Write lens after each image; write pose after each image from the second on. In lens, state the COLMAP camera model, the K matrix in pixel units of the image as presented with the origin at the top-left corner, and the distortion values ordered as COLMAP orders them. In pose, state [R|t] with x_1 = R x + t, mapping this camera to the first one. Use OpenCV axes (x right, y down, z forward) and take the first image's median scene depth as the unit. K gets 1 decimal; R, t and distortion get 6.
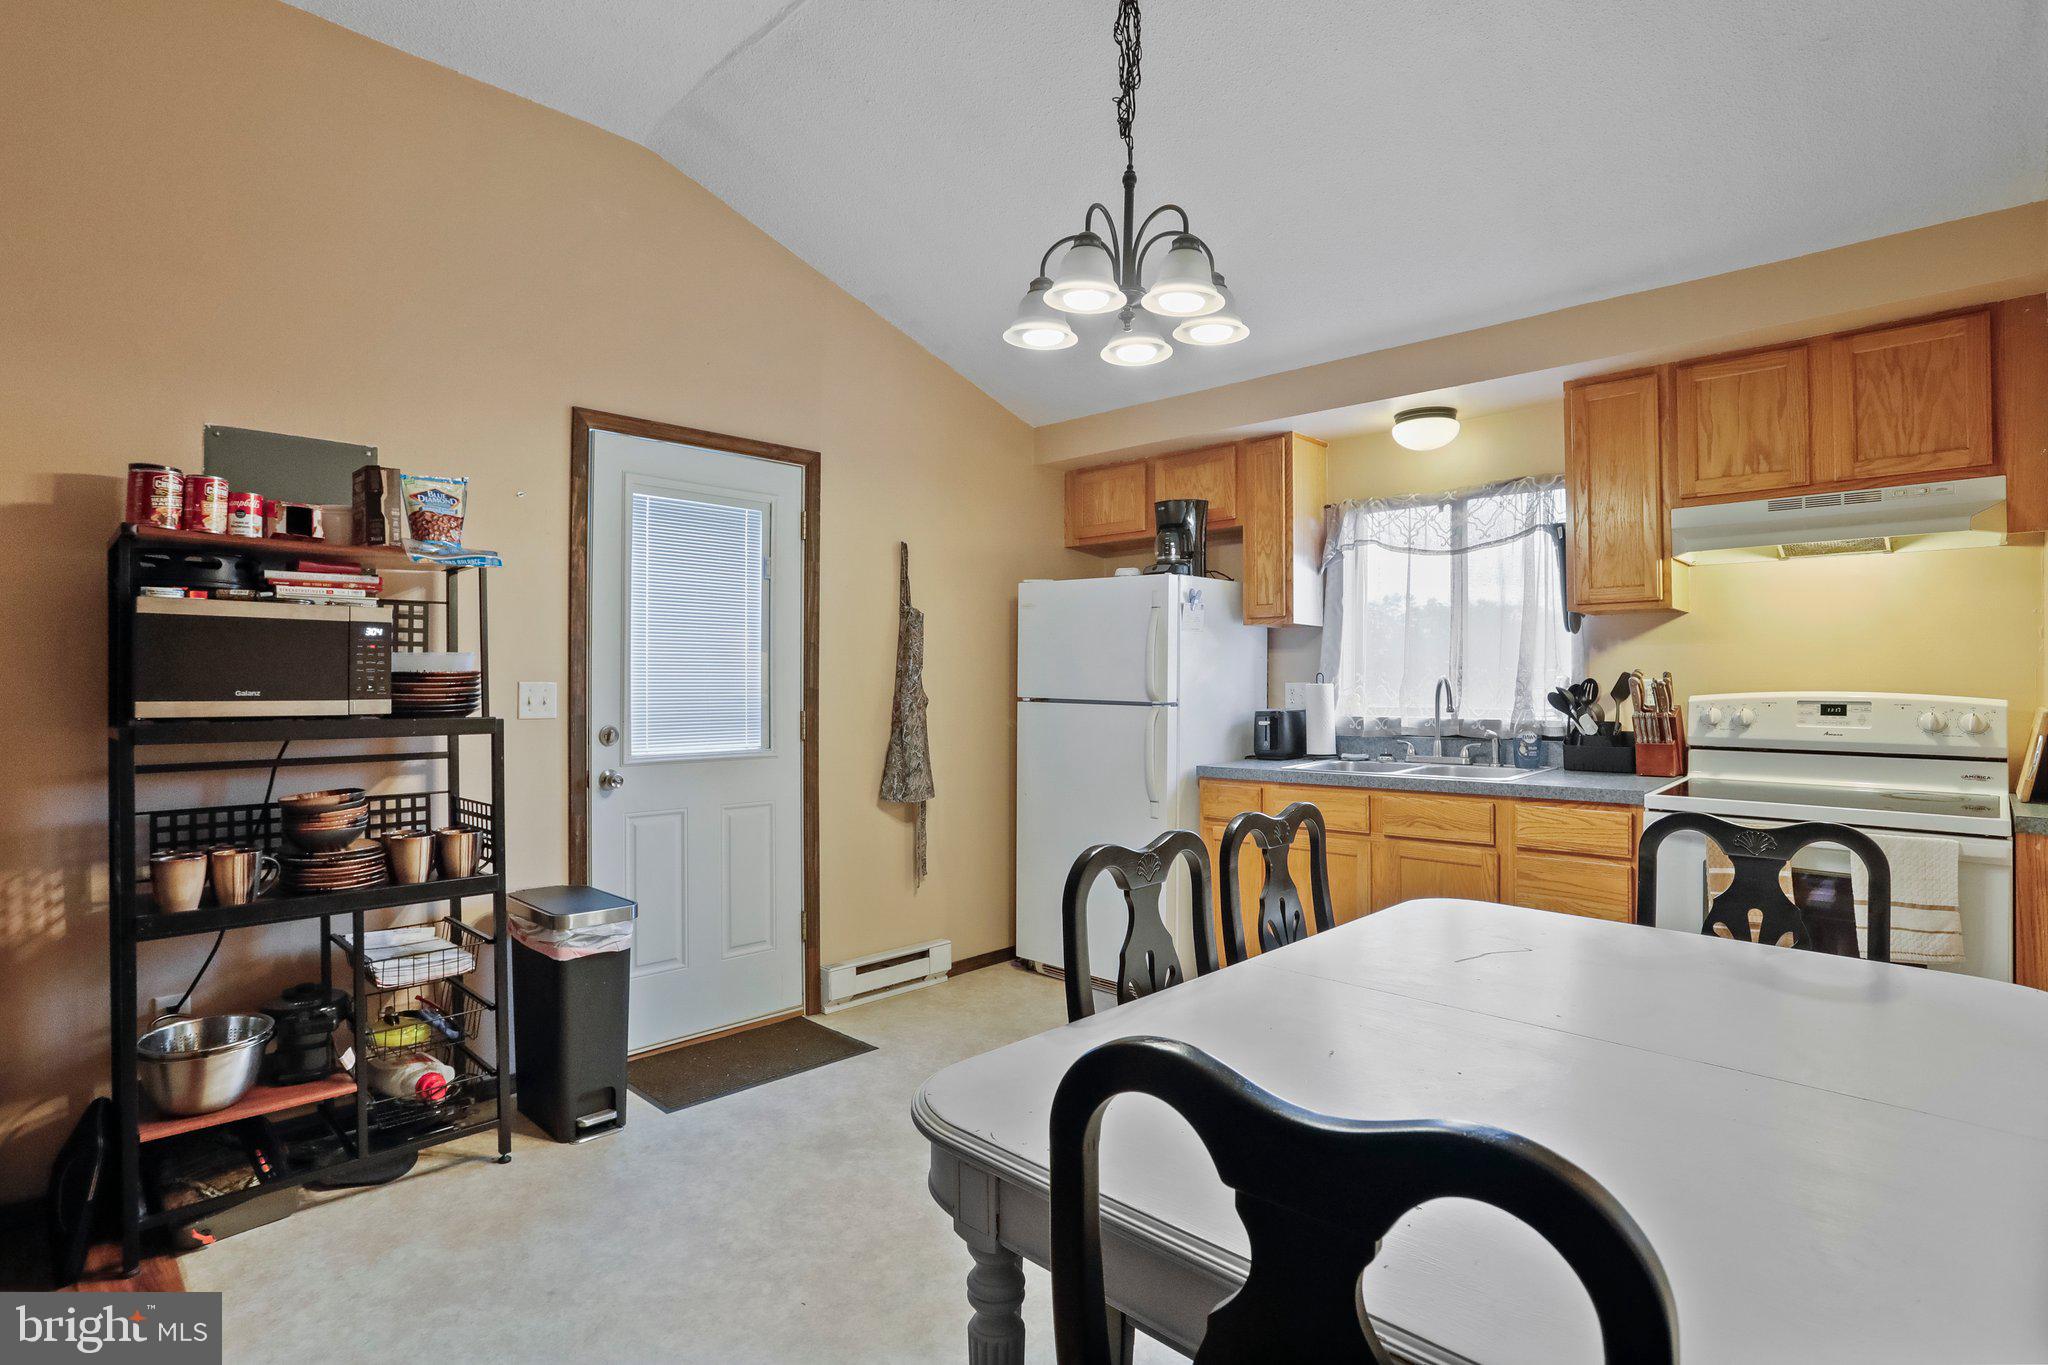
lens RADIAL K [[1053.5, 0, 1024.0], [0, 1053.5, 682.5], [0, 0, 1]] dist [-0.055100, 0.036105]
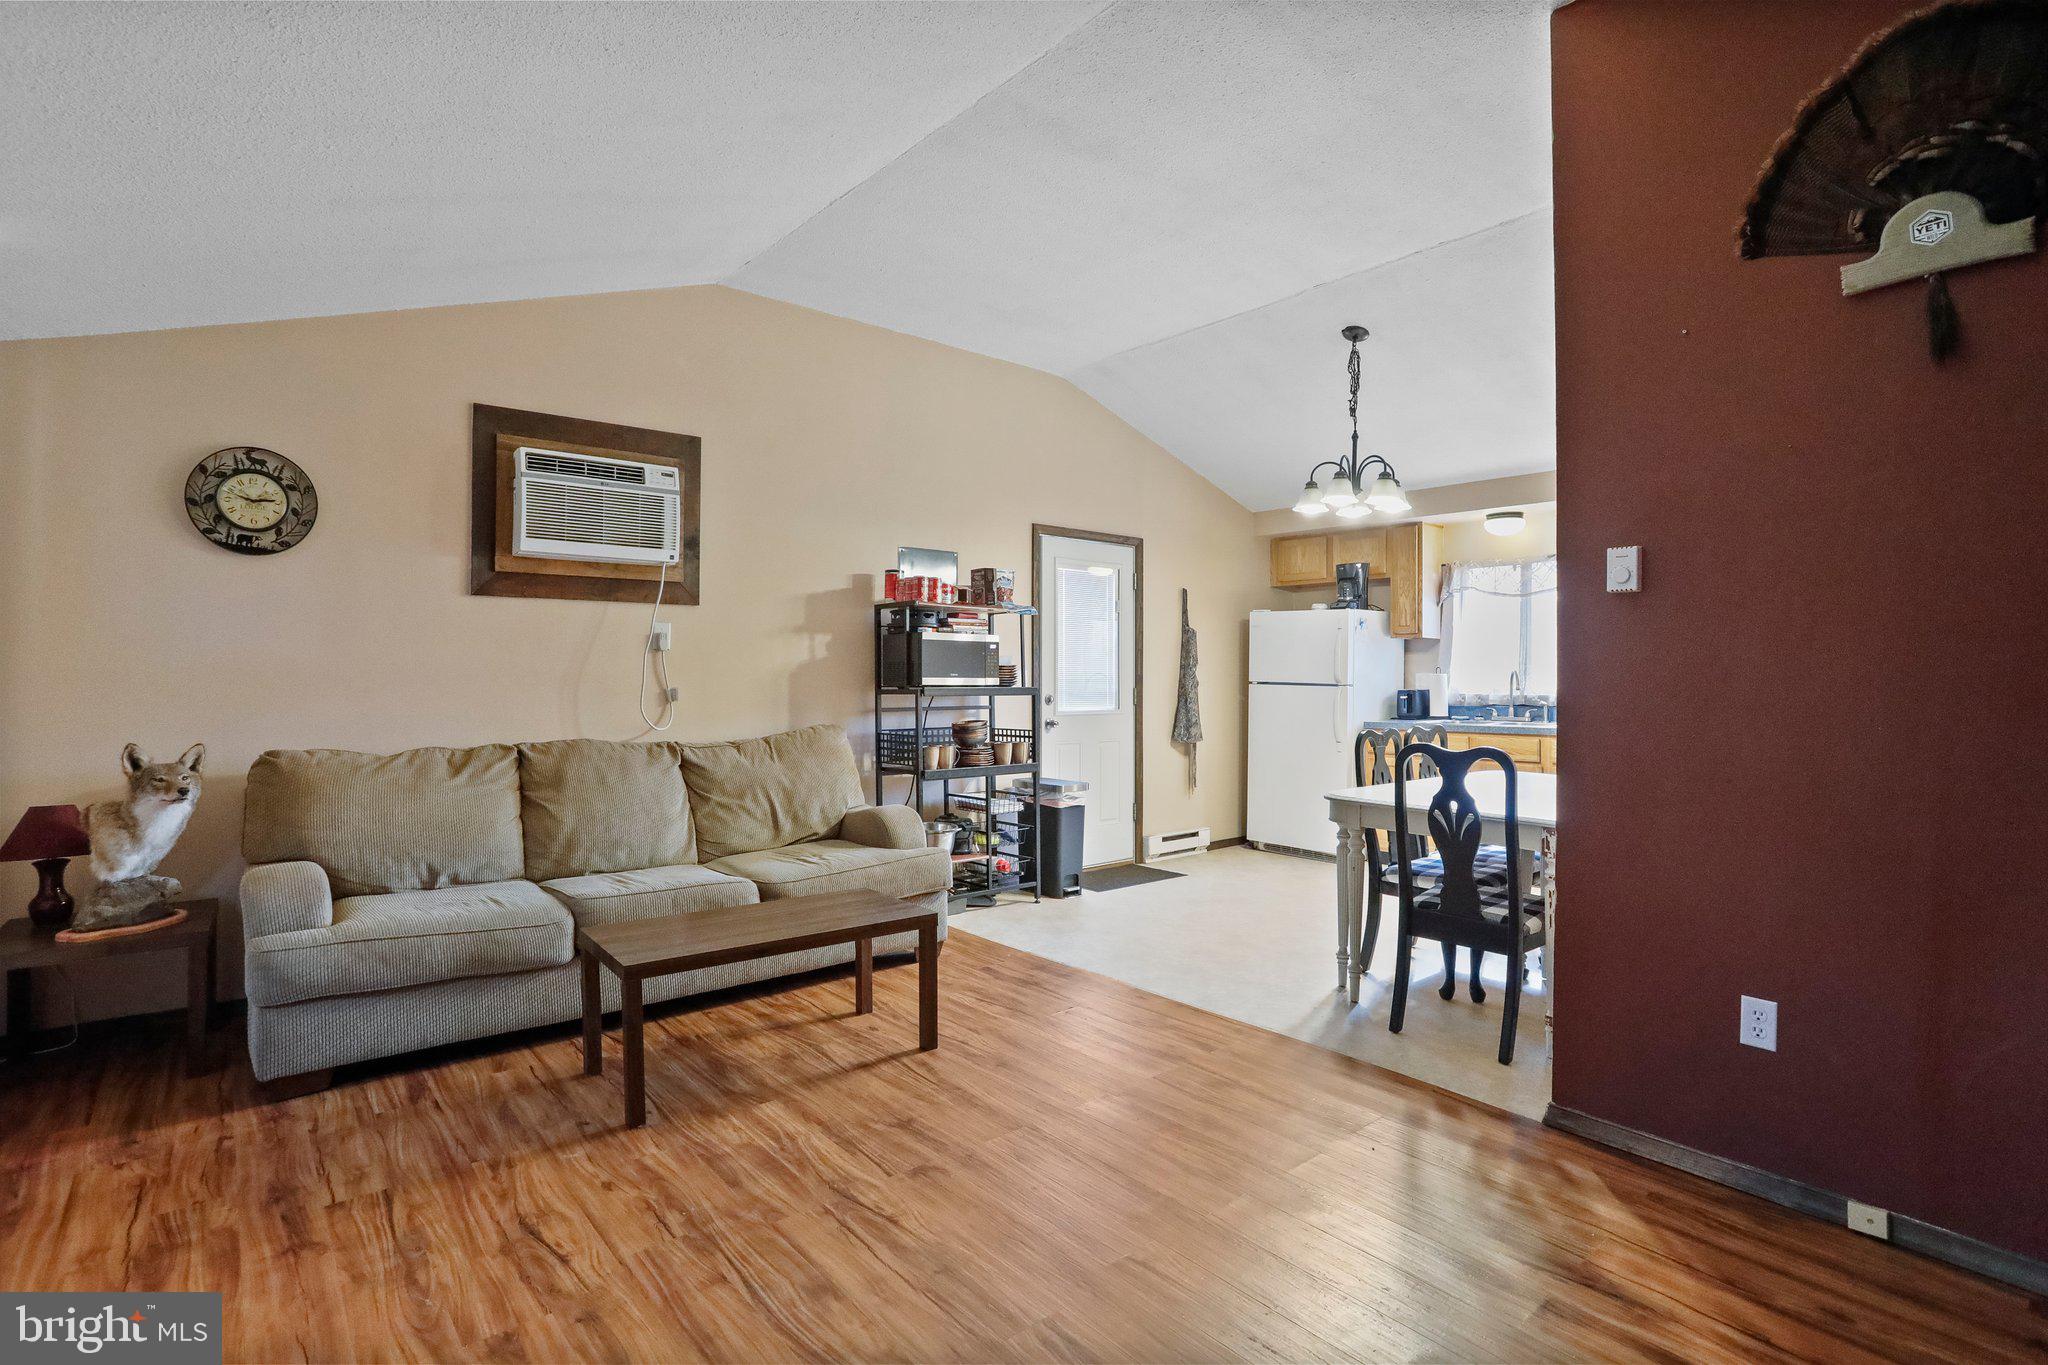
lens RADIAL K [[1052.0, 0, 1015.4], [0, 1052.0, 678.4], [0, 0, 1]] dist [-0.051601, 0.053303]
pose [[0.995557, 0.003718, -0.094088, -0.253887], [-0.003582, 0.999992, 0.001614, 0.009254], [0.094094, -0.001270, 0.995563, -0.785253]]
